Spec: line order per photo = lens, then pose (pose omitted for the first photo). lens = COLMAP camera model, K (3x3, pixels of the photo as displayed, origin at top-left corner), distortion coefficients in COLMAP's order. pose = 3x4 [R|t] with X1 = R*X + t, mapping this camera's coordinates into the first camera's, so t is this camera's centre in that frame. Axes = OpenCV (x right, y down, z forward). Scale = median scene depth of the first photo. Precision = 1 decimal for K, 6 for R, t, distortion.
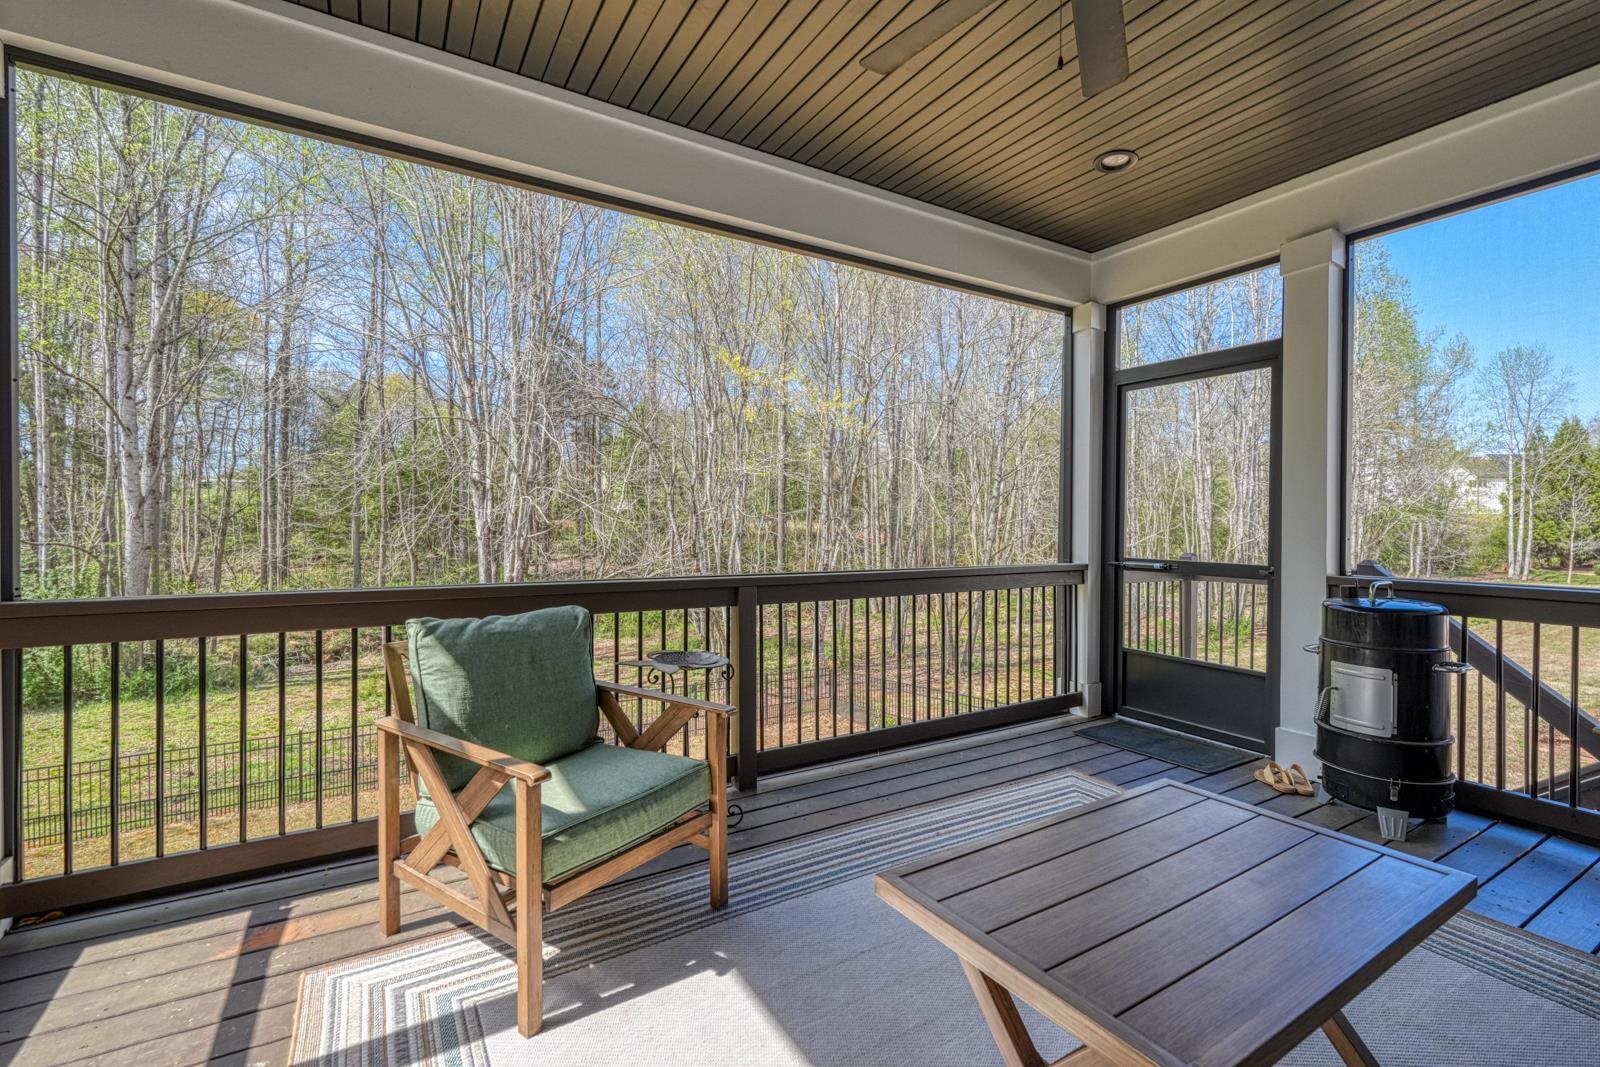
lens RADIAL K [[709.0, 0, 804.9], [0, 709.0, 532.6], [0, 0, 1]] dist [0.000987, 0.000695]
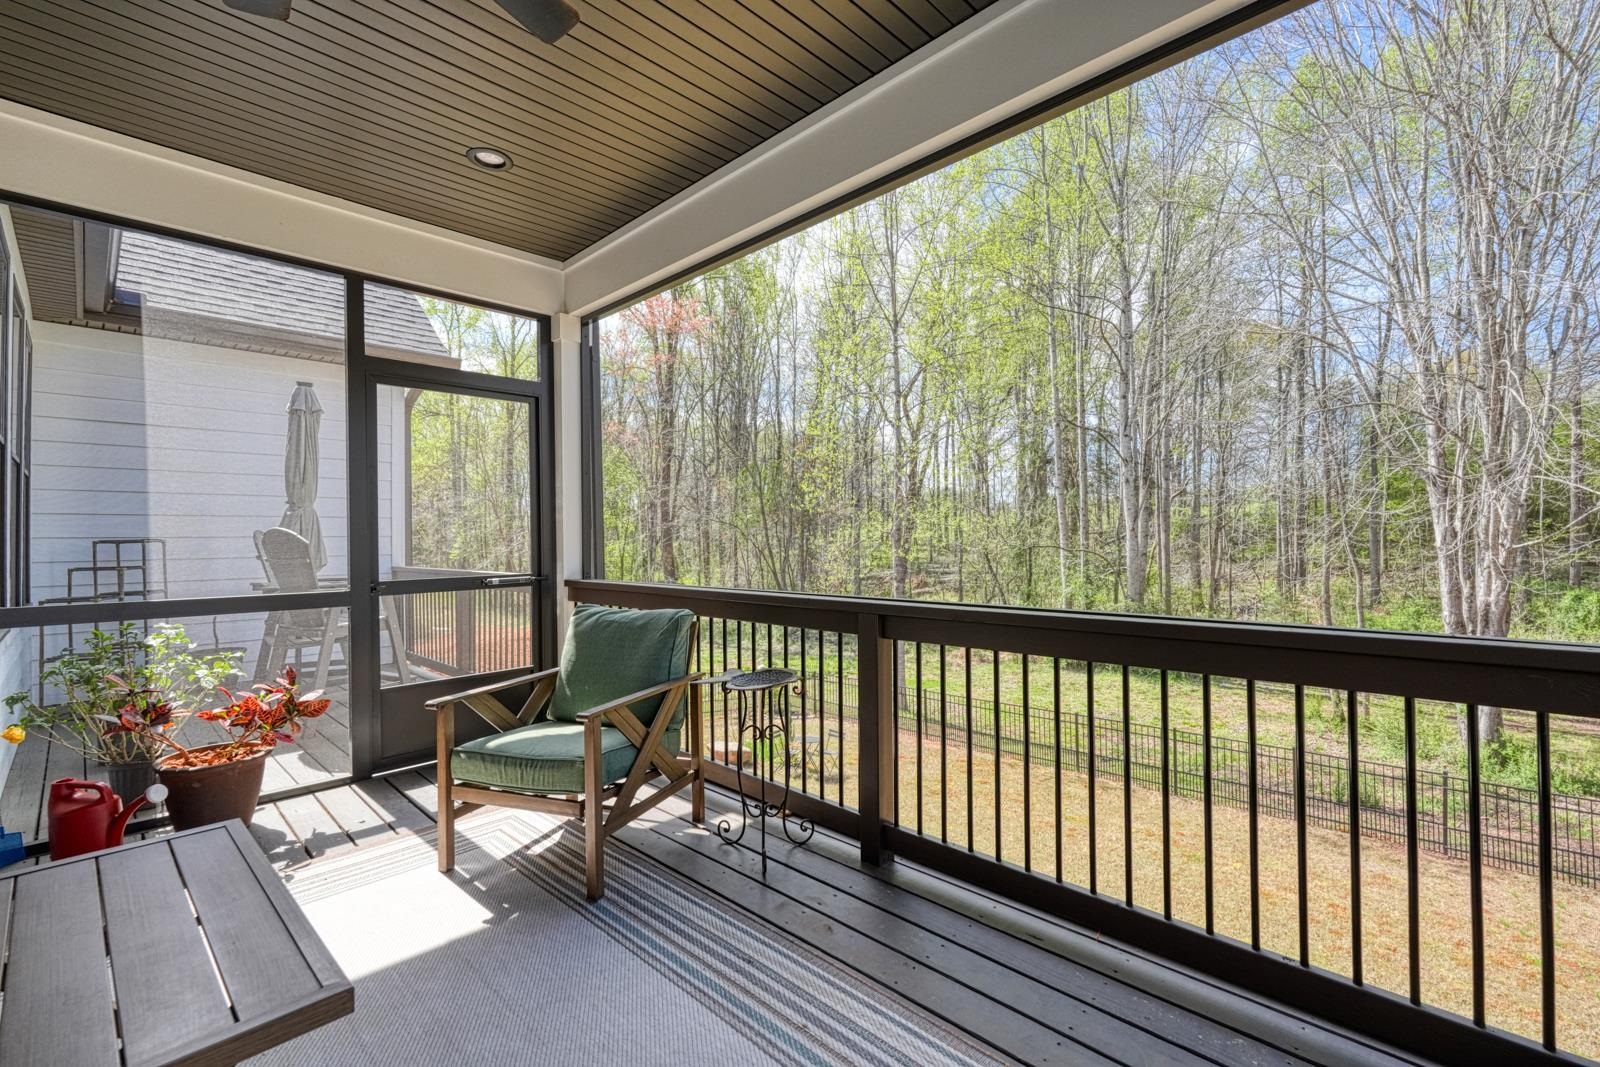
lens RADIAL K [[709.0, 0, 803.1], [0, 709.0, 531.5], [0, 0, 1]] dist [0.000987, 0.000695]
pose [[0.241306, -0.015486, -0.970325, 0.675327], [0.003148, 0.999880, -0.015174, -0.008182], [0.970444, 0.000607, 0.241326, 0.703784]]
